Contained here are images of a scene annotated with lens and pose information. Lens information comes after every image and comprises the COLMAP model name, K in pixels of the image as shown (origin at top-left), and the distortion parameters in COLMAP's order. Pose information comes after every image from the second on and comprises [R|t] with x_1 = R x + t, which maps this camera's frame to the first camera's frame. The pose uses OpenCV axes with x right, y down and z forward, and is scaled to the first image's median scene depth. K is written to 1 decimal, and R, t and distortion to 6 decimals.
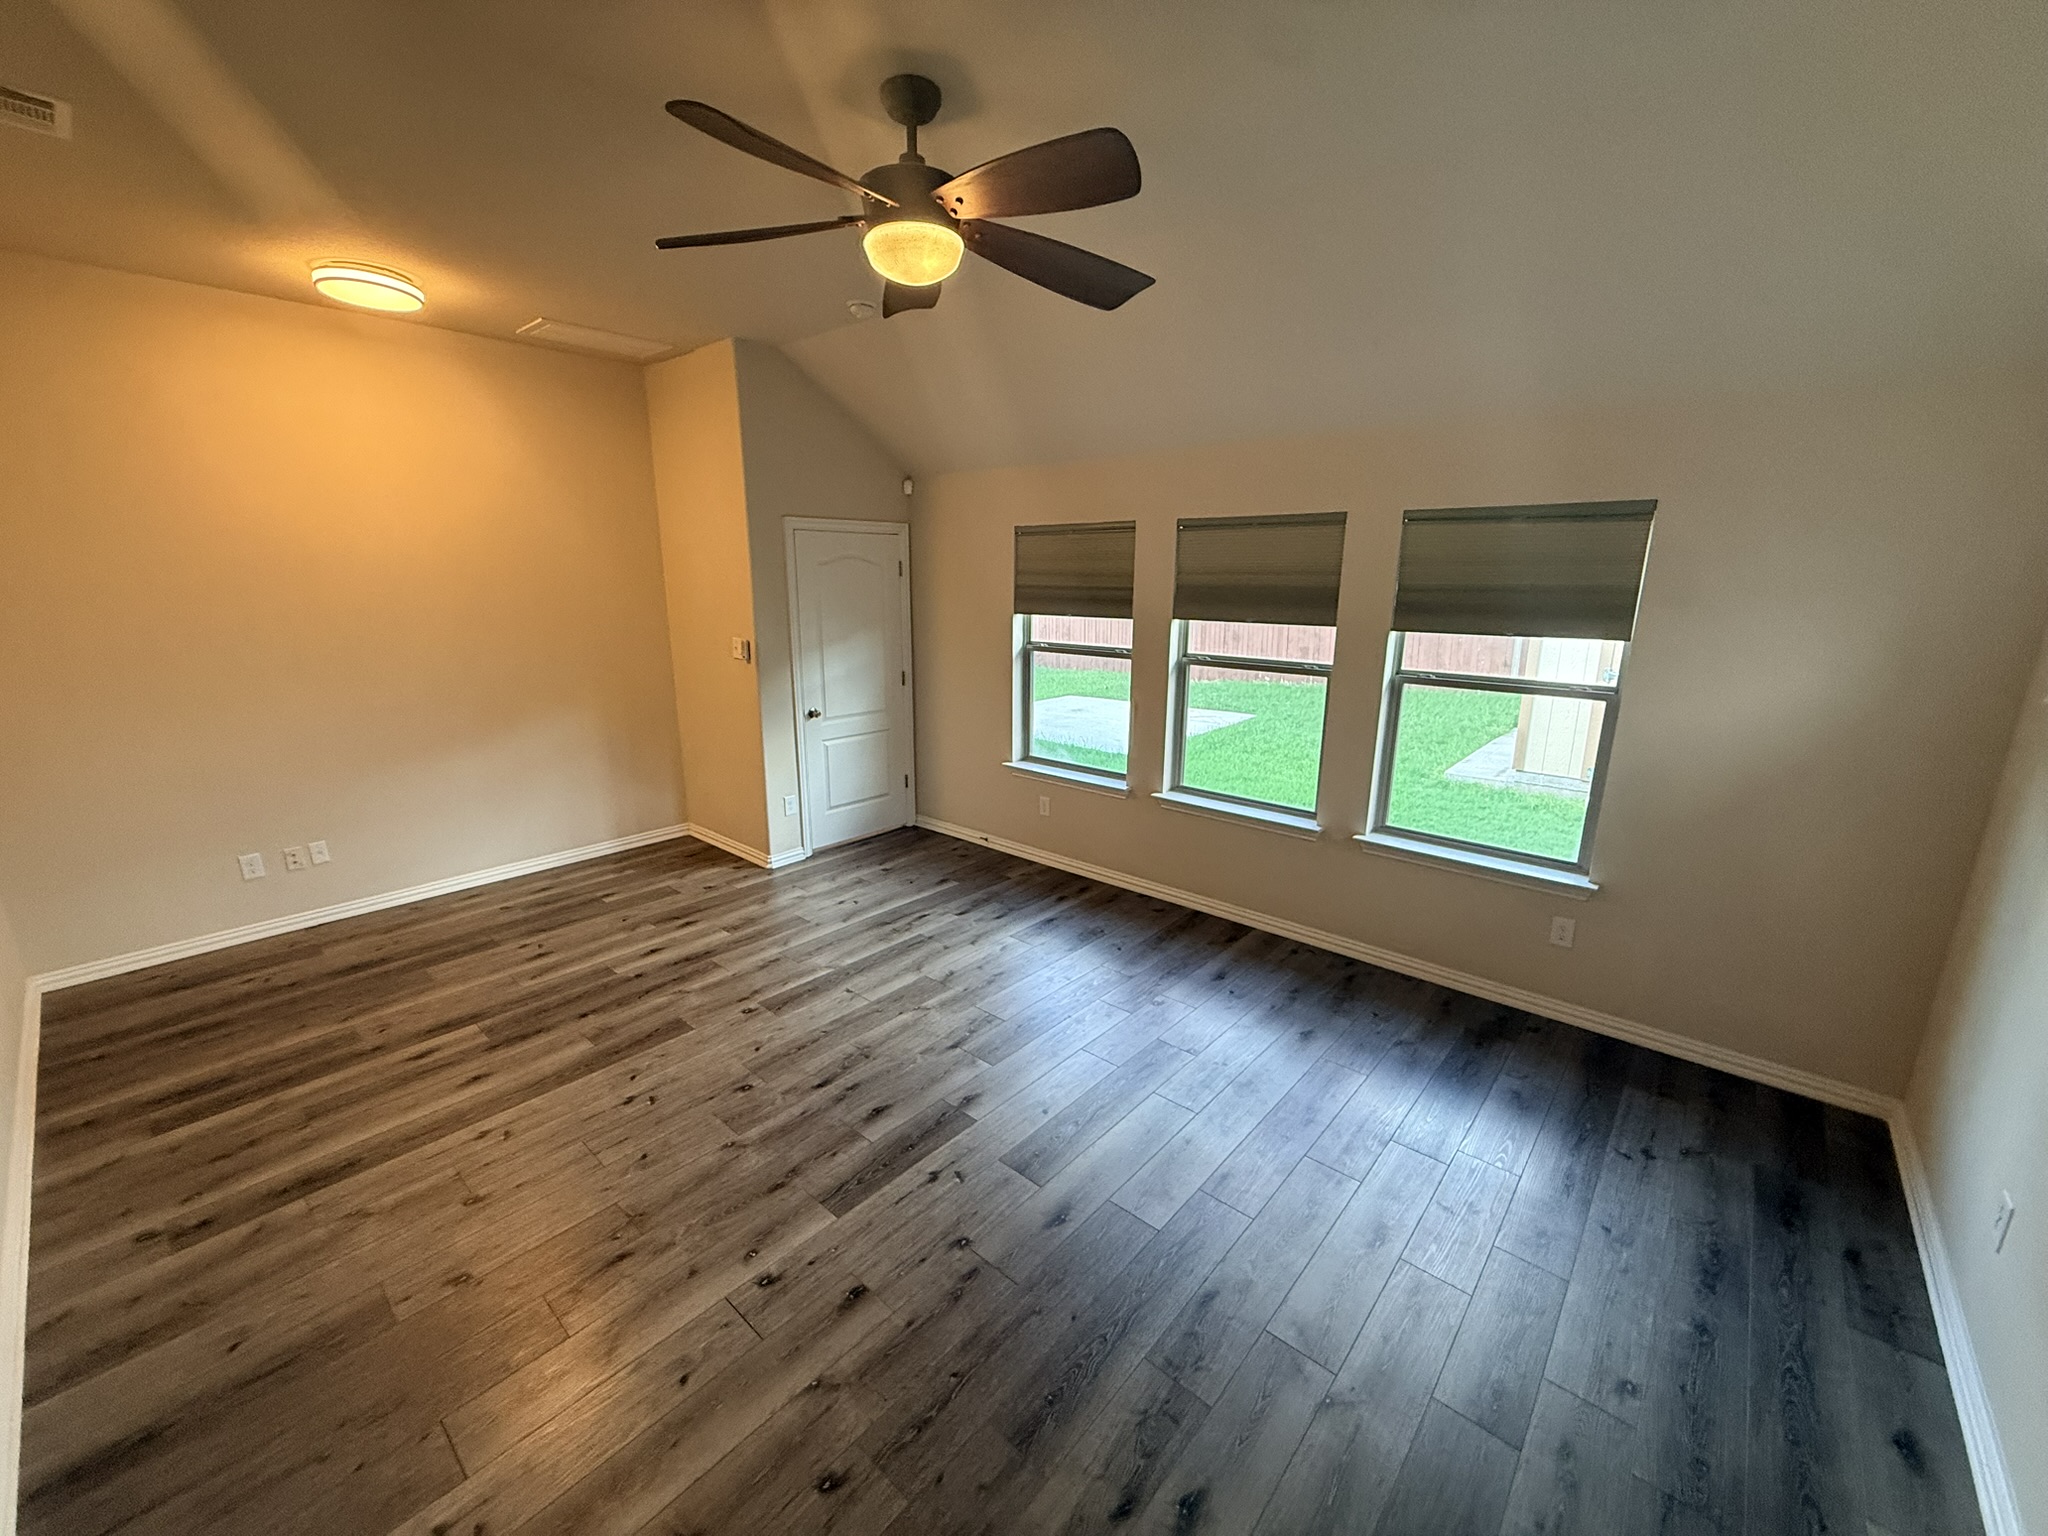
lens RADIAL K [[817.8, 0, 1022.6], [0, 817.8, 768.1], [0, 0, 1]] dist [-0.000448, -0.000070]
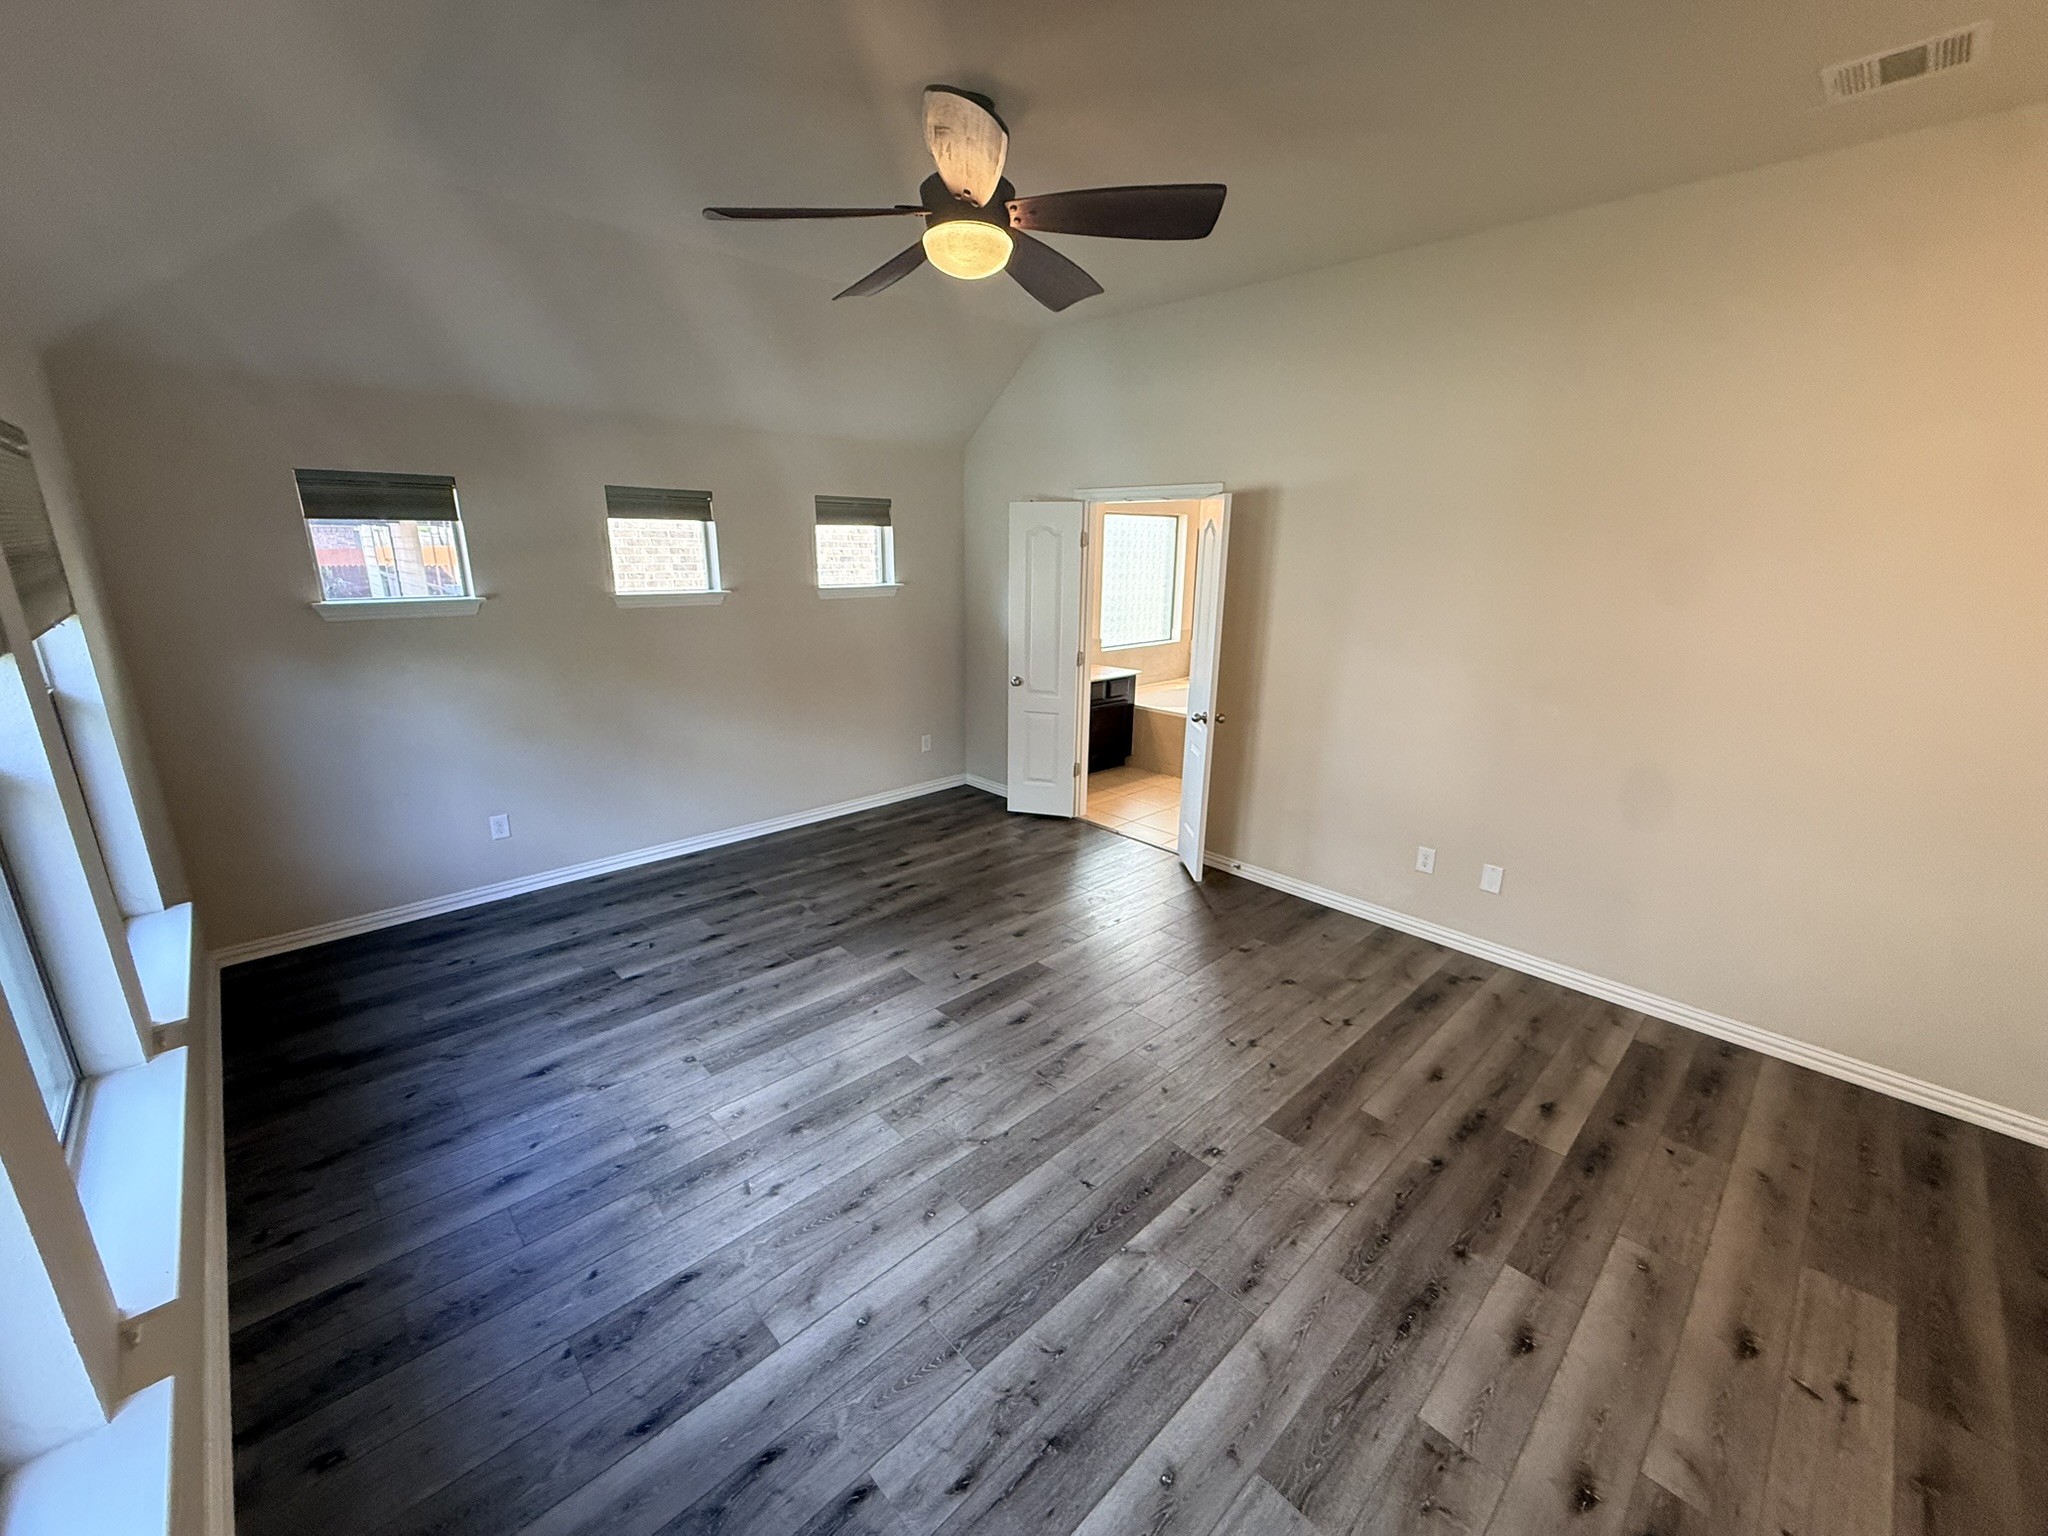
lens RADIAL K [[817.8, 0, 1022.3], [0, 817.8, 769.7], [0, 0, 1]] dist [-0.000448, -0.000070]
pose [[-0.996099, -0.039886, 0.078719, -0.209771], [0.003534, 0.873284, 0.487199, -0.360636], [-0.088176, 0.485577, -0.869736, 1.493361]]
